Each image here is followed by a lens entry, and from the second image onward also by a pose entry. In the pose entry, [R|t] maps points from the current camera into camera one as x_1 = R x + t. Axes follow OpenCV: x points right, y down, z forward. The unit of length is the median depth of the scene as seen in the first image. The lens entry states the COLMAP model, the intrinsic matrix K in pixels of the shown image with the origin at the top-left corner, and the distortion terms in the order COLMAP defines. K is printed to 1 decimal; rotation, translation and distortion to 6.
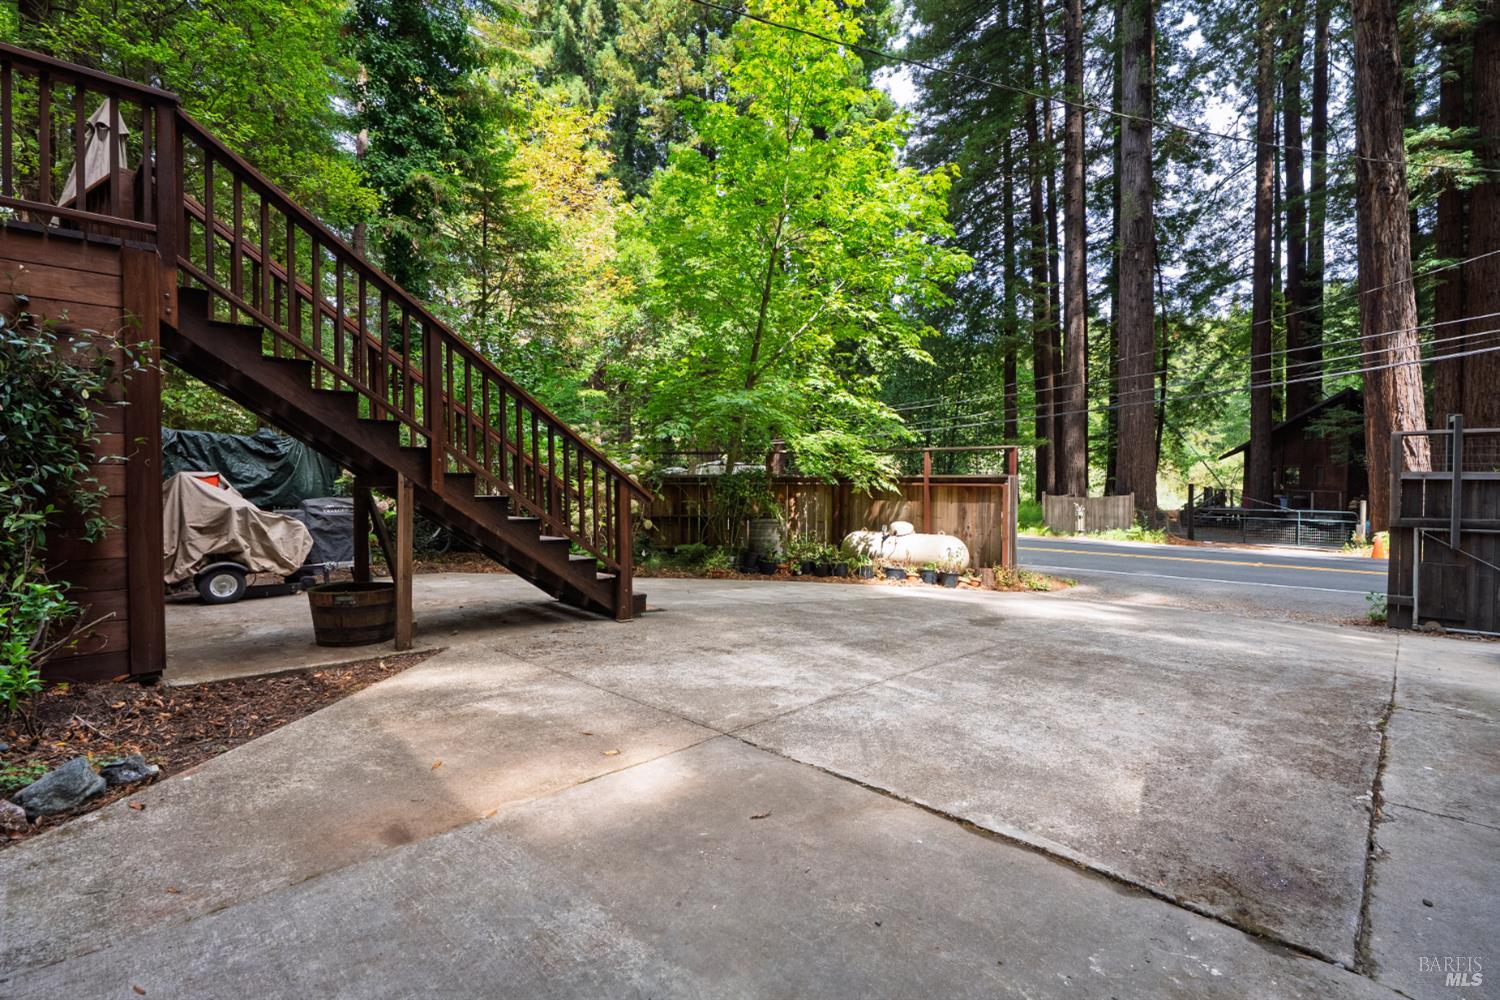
lens RADIAL K [[678.6, 0, 750.0], [0, 678.6, 500.0], [0, 0, 1]] dist [-0.006904, 0.000157]
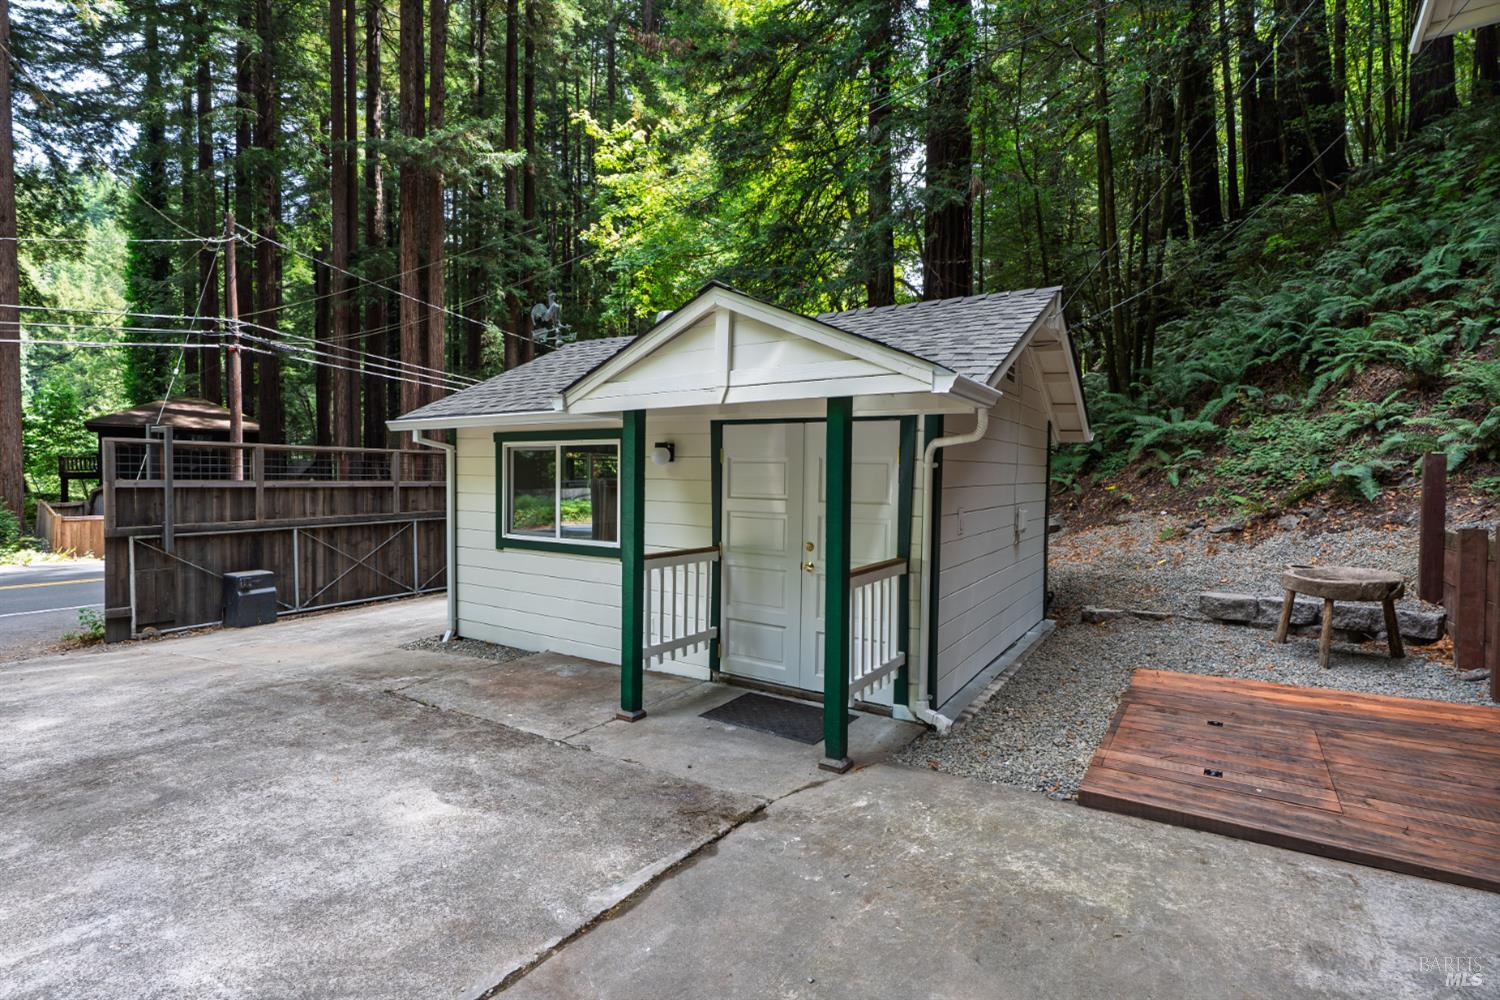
lens RADIAL K [[712.3, 0, 750.0], [0, 712.3, 500.0], [0, 0, 1]] dist [-0.002670, 0.000490]
pose [[-0.160489, -0.033612, 0.986465, -0.466947], [0.021530, 0.999063, 0.037544, -0.081263], [-0.986803, 0.027264, -0.159615, 0.695268]]
